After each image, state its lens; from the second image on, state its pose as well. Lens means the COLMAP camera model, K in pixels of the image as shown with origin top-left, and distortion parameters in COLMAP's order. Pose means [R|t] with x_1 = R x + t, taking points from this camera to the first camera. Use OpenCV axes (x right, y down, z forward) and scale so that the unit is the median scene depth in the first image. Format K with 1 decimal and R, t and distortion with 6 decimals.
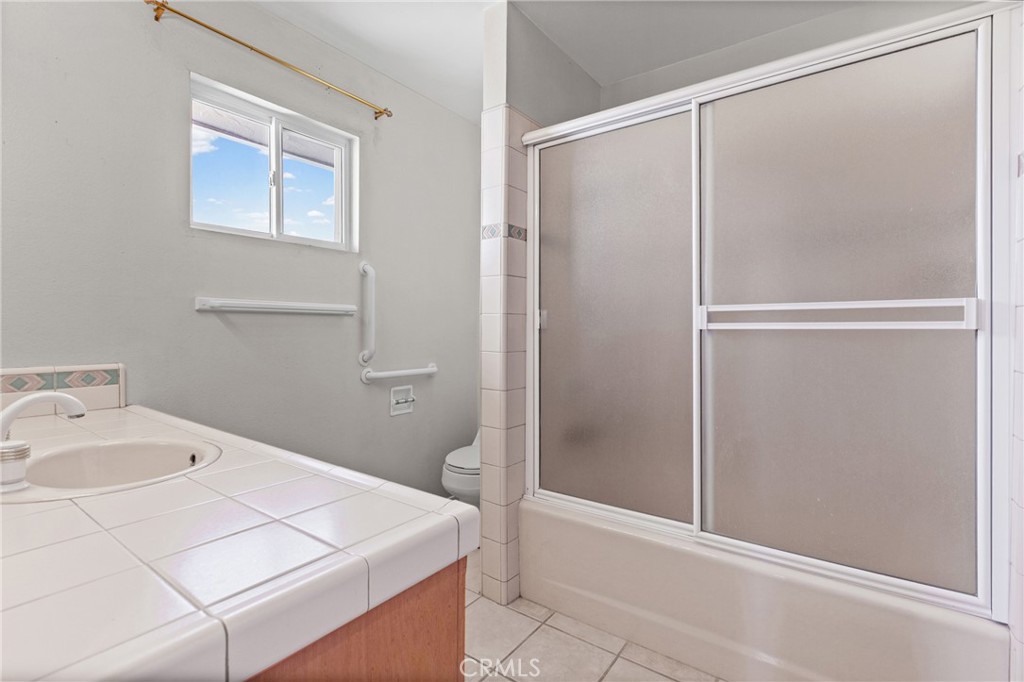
lens RADIAL K [[466.7, 0, 521.1], [0, 466.7, 343.6], [0, 0, 1]] dist [0.009403, -0.001205]
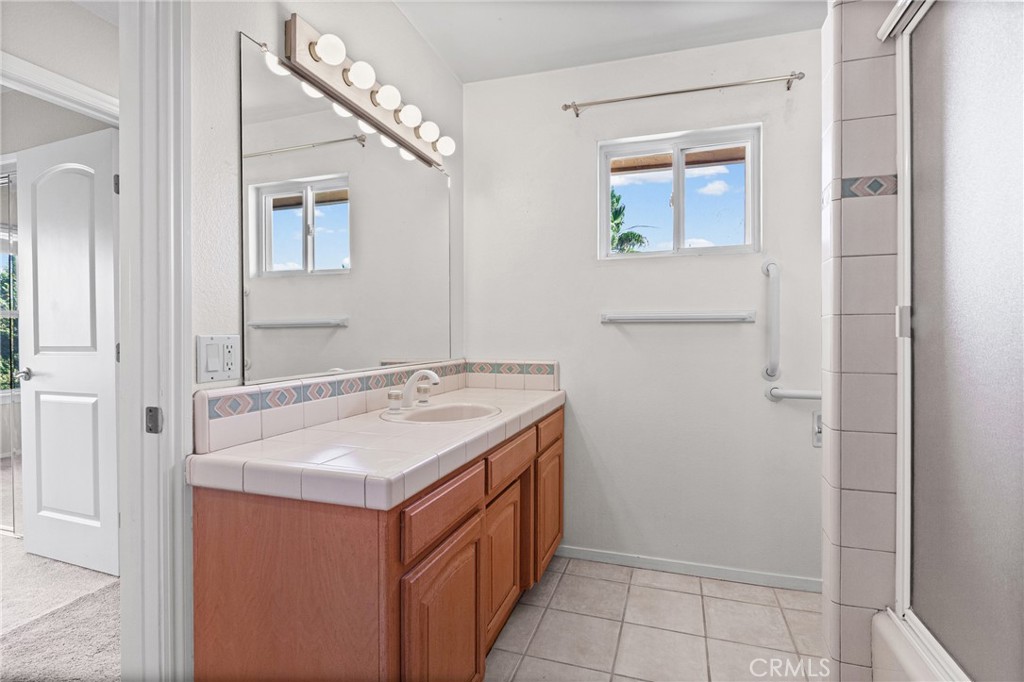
lens RADIAL K [[495.2, 0, 520.6], [0, 495.2, 336.9], [0, 0, 1]] dist [-0.008161, 0.000241]
pose [[0.314420, -0.001462, -0.949283, 0.501019], [-0.025587, 0.999622, -0.010014, -0.011779], [0.948939, 0.027438, 0.314264, 0.349333]]
